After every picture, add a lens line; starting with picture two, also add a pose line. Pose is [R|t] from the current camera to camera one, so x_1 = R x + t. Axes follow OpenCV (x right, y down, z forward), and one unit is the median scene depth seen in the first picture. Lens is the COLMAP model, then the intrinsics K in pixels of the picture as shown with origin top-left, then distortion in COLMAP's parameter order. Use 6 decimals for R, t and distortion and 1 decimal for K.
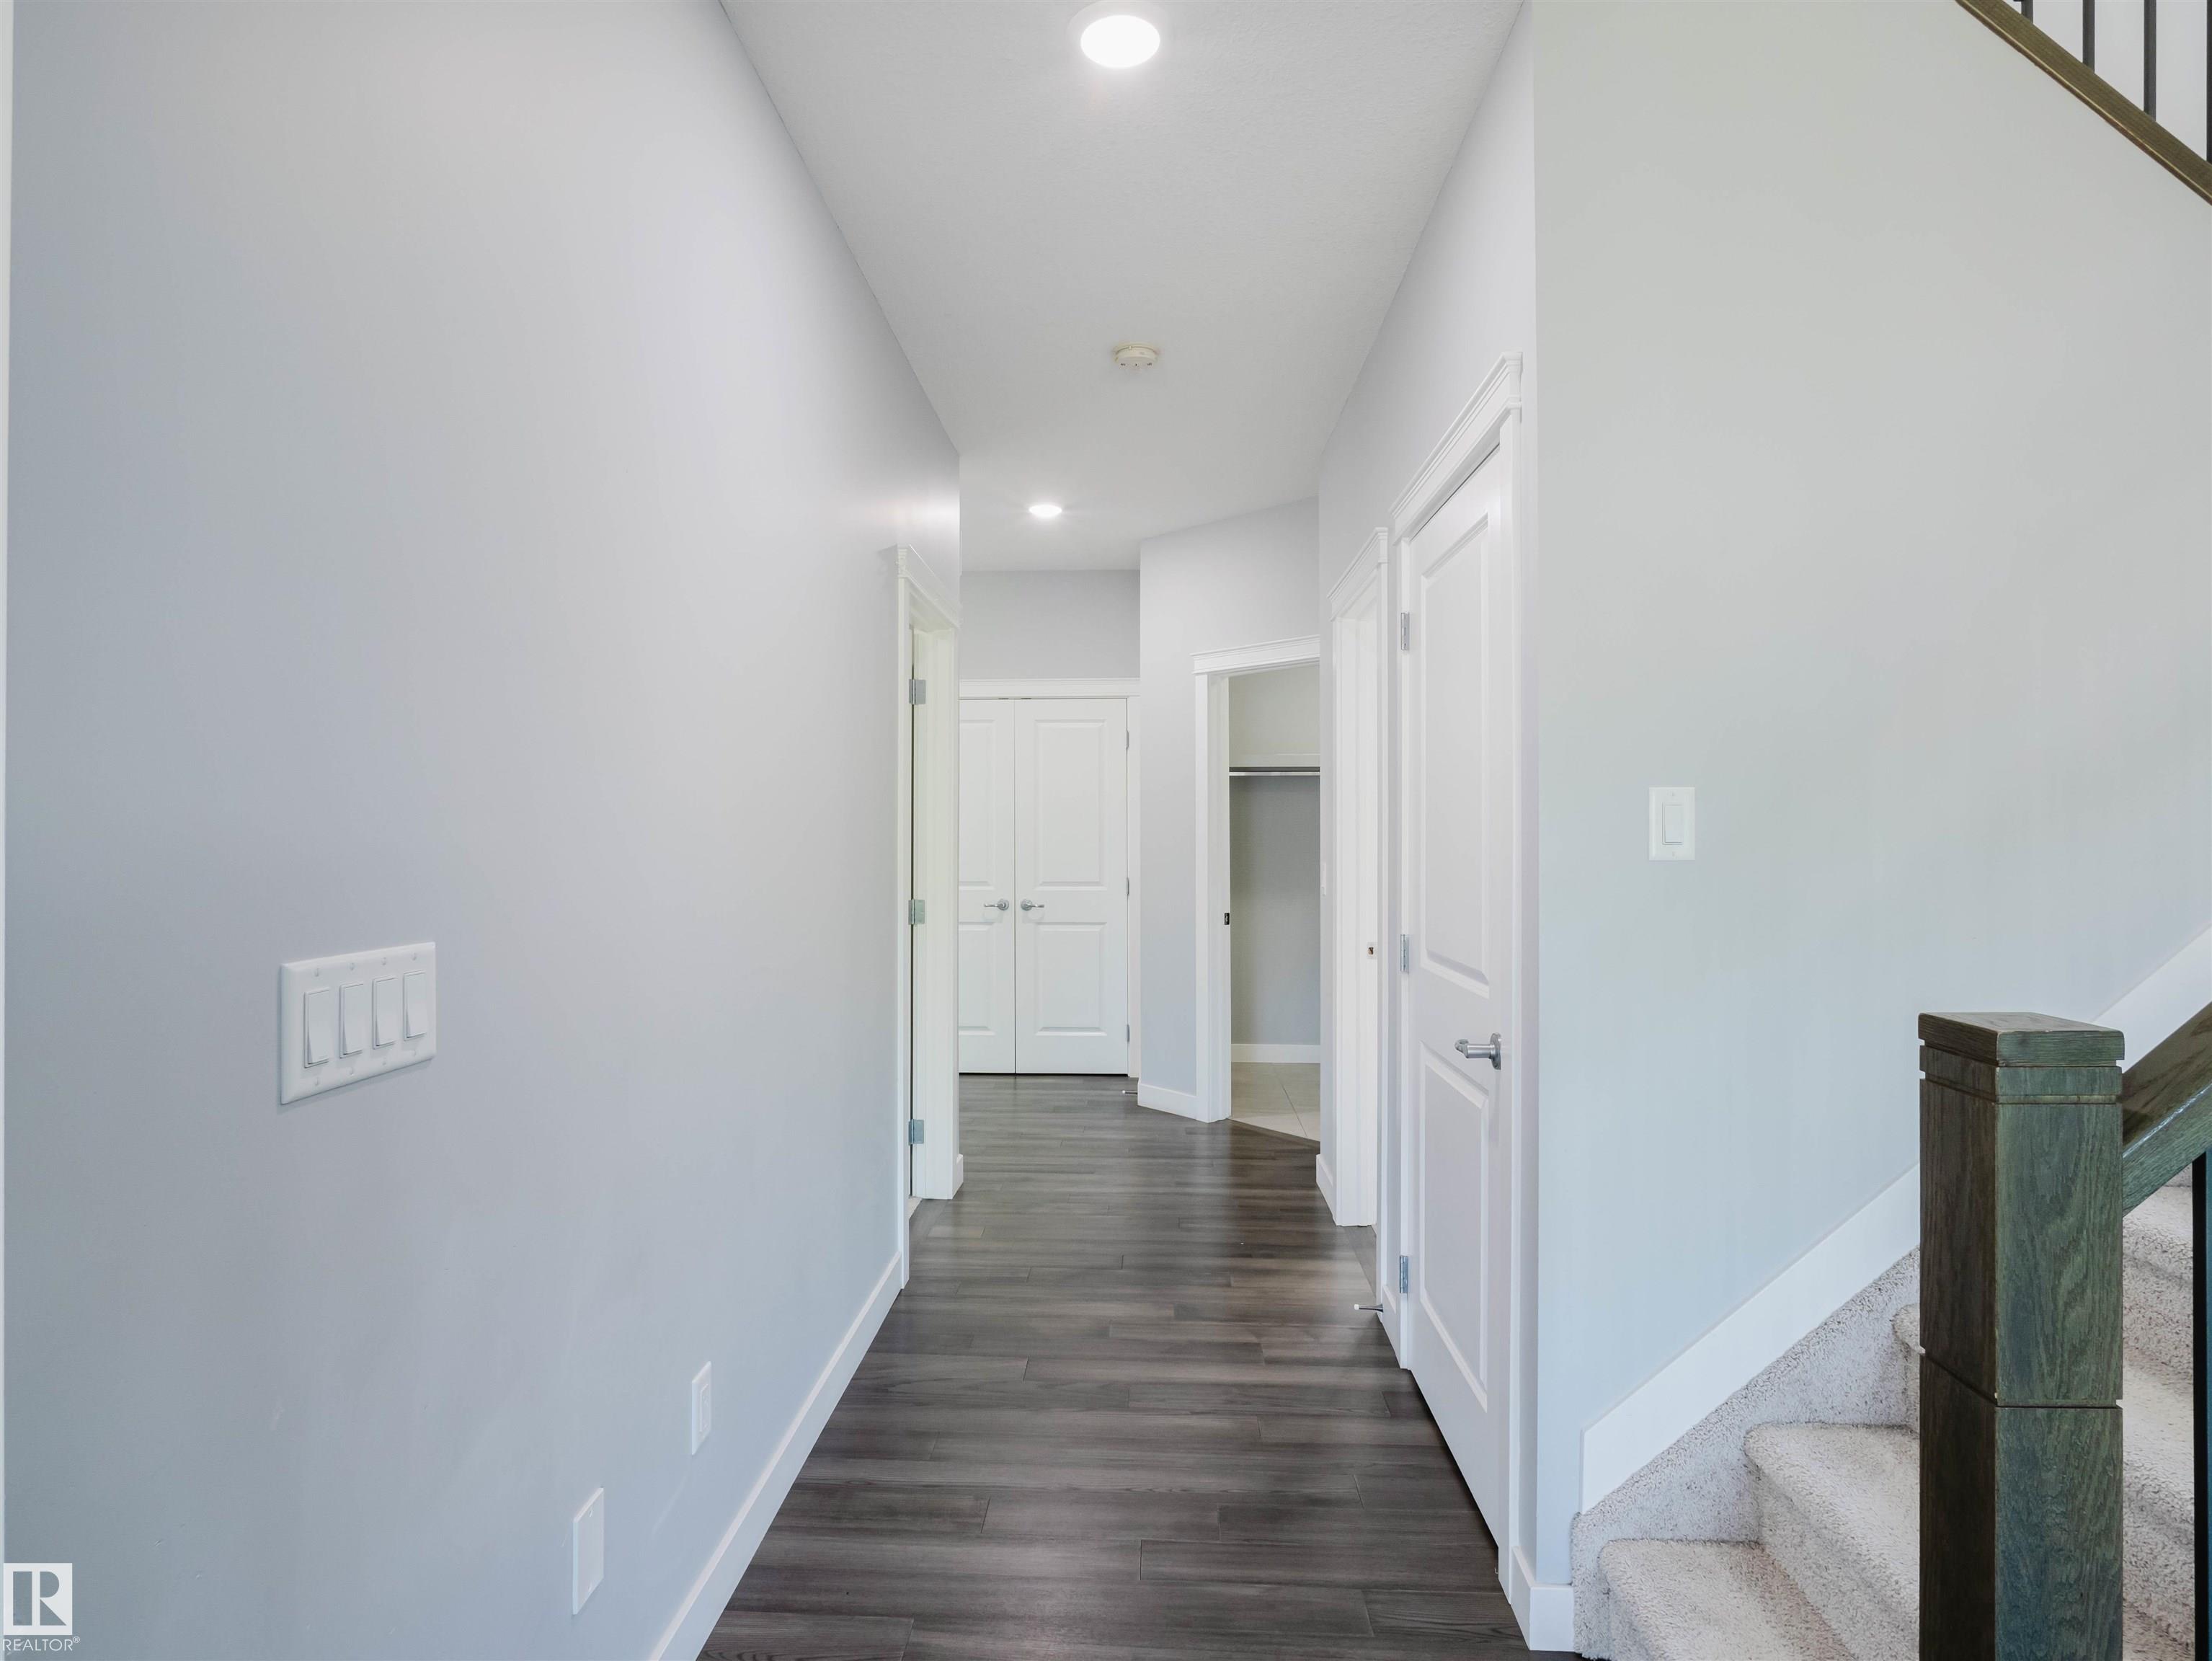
lens RADIAL K [[1185.1, 0, 1104.0], [0, 1185.1, 832.8], [0, 0, 1]] dist [-0.004883, -0.001053]
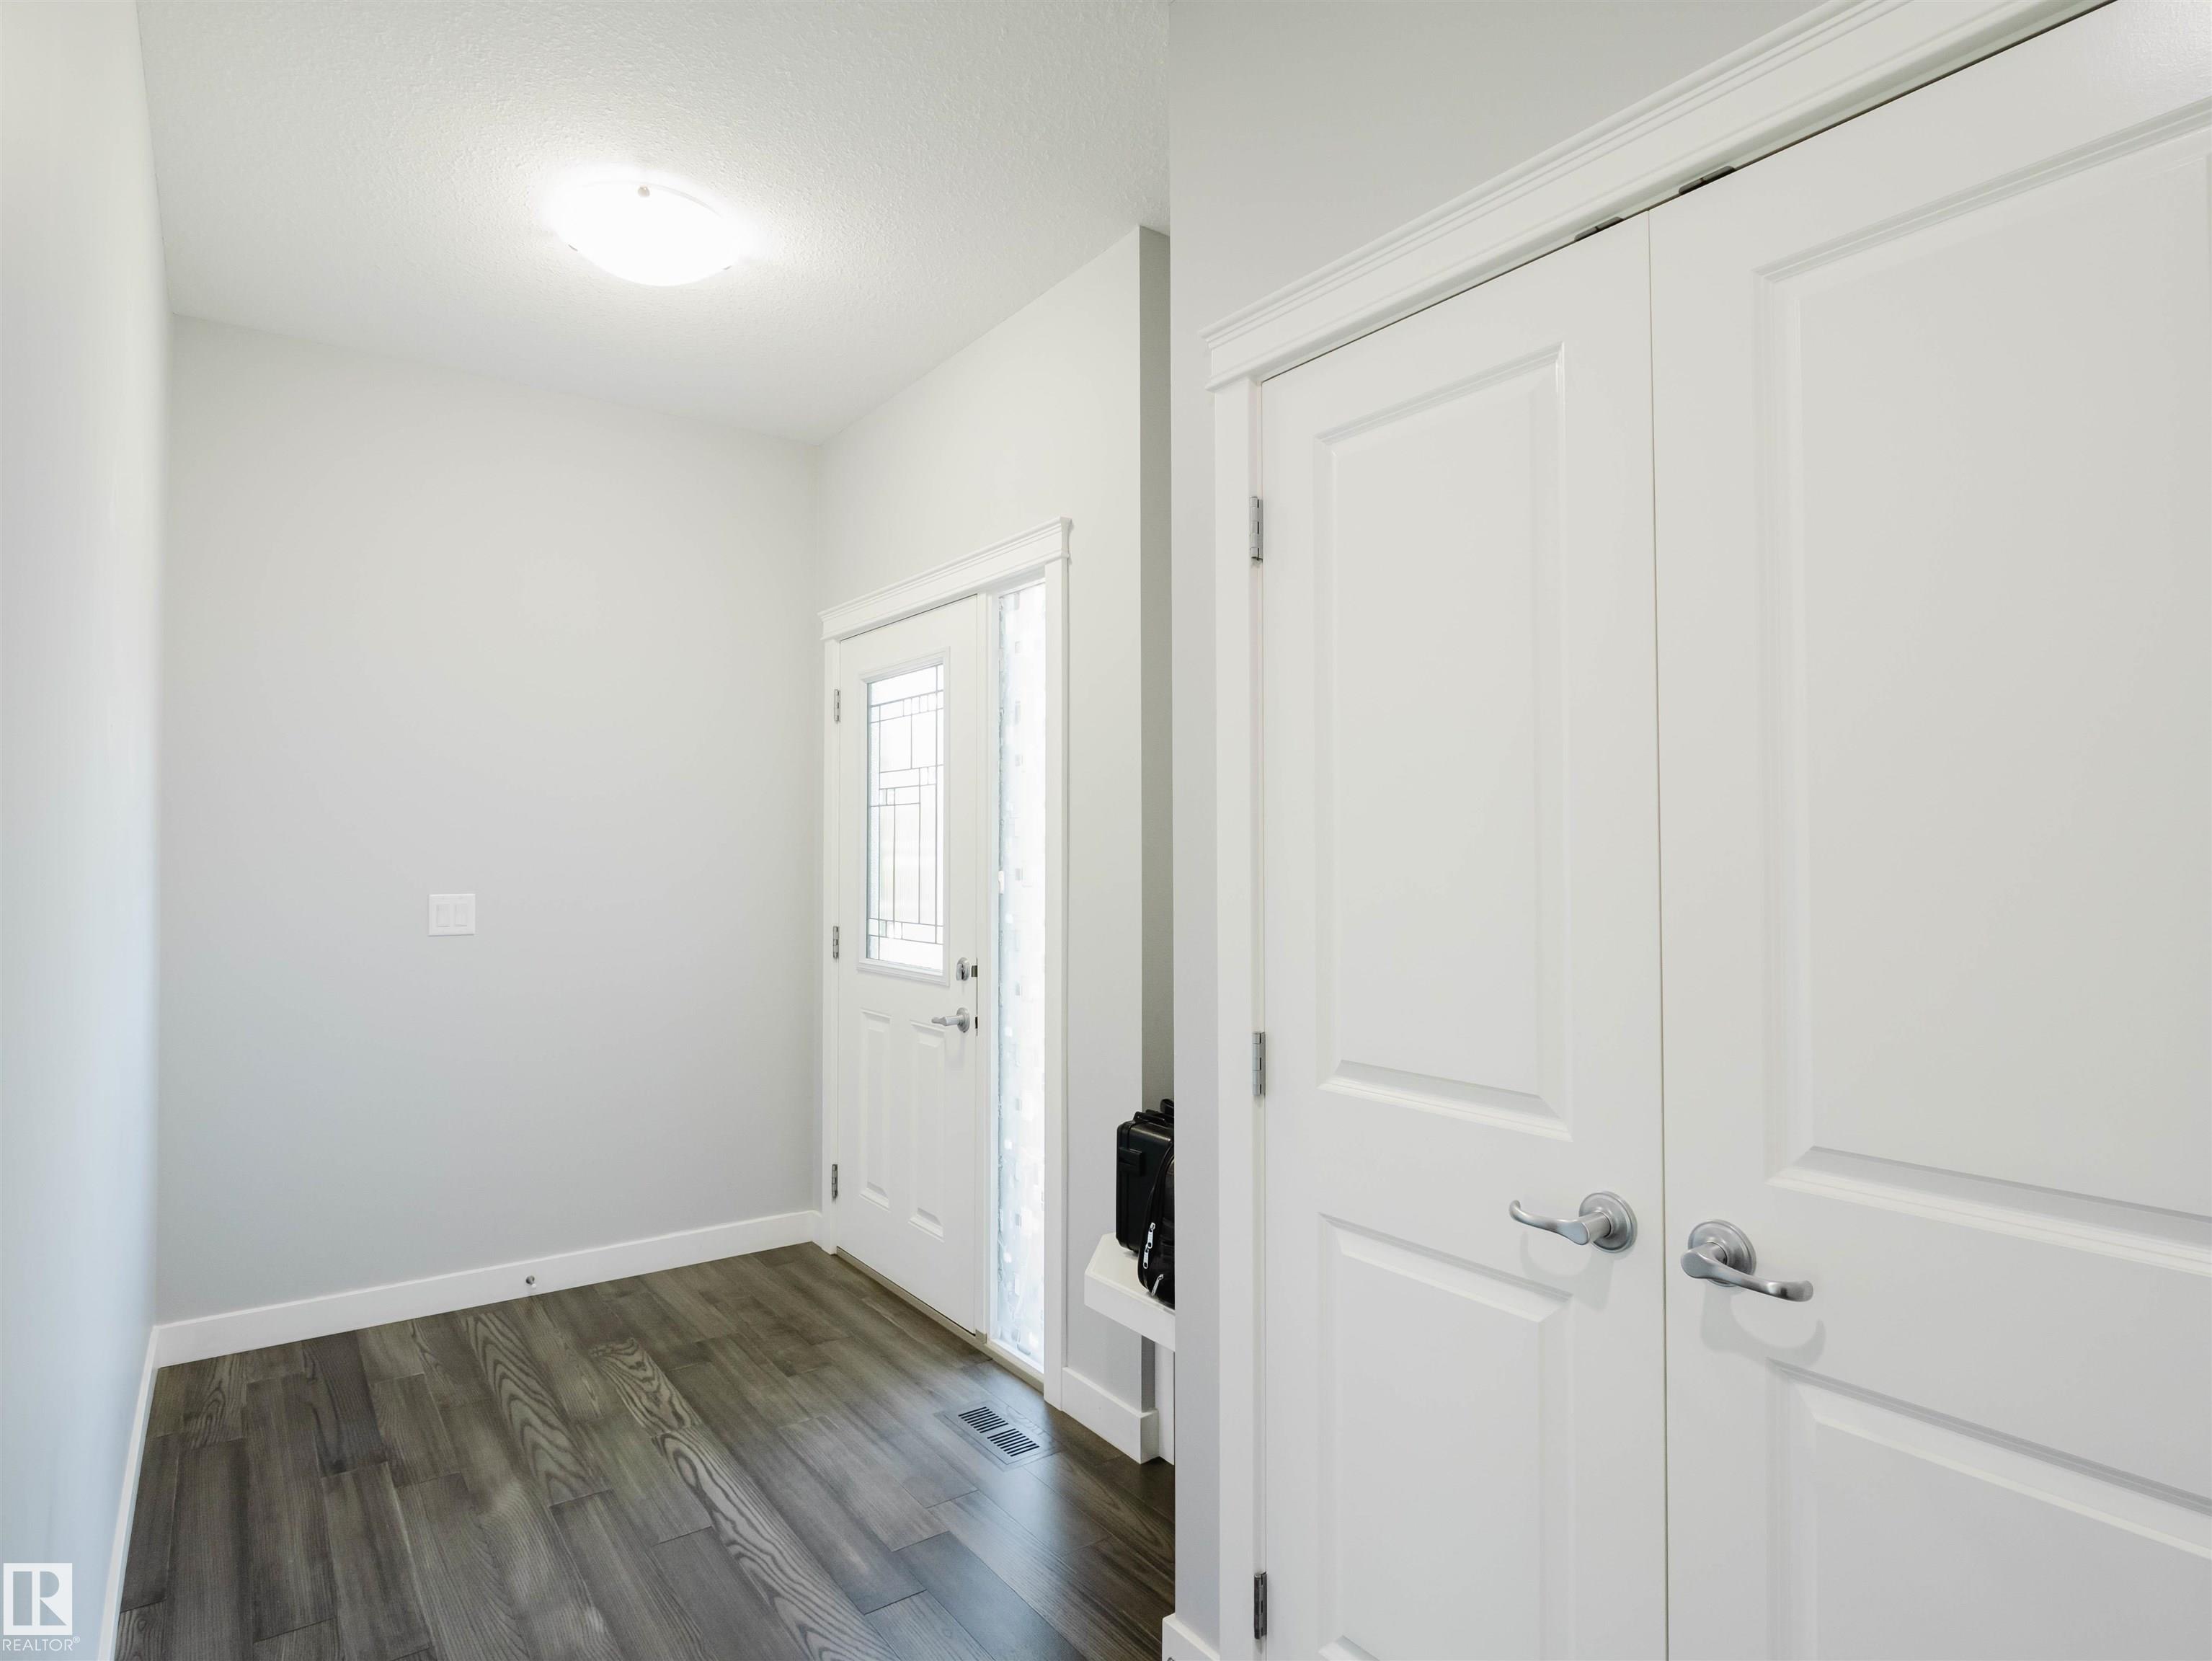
lens RADIAL K [[1185.1, 0, 1109.0], [0, 1185.1, 834.2], [0, 0, 1]] dist [-0.004883, -0.001053]
pose [[0.629520, -0.019279, -0.776745, 0.023563], [0.004050, 0.999760, -0.021532, -0.004559], [0.776974, 0.010410, 0.629447, 0.798057]]
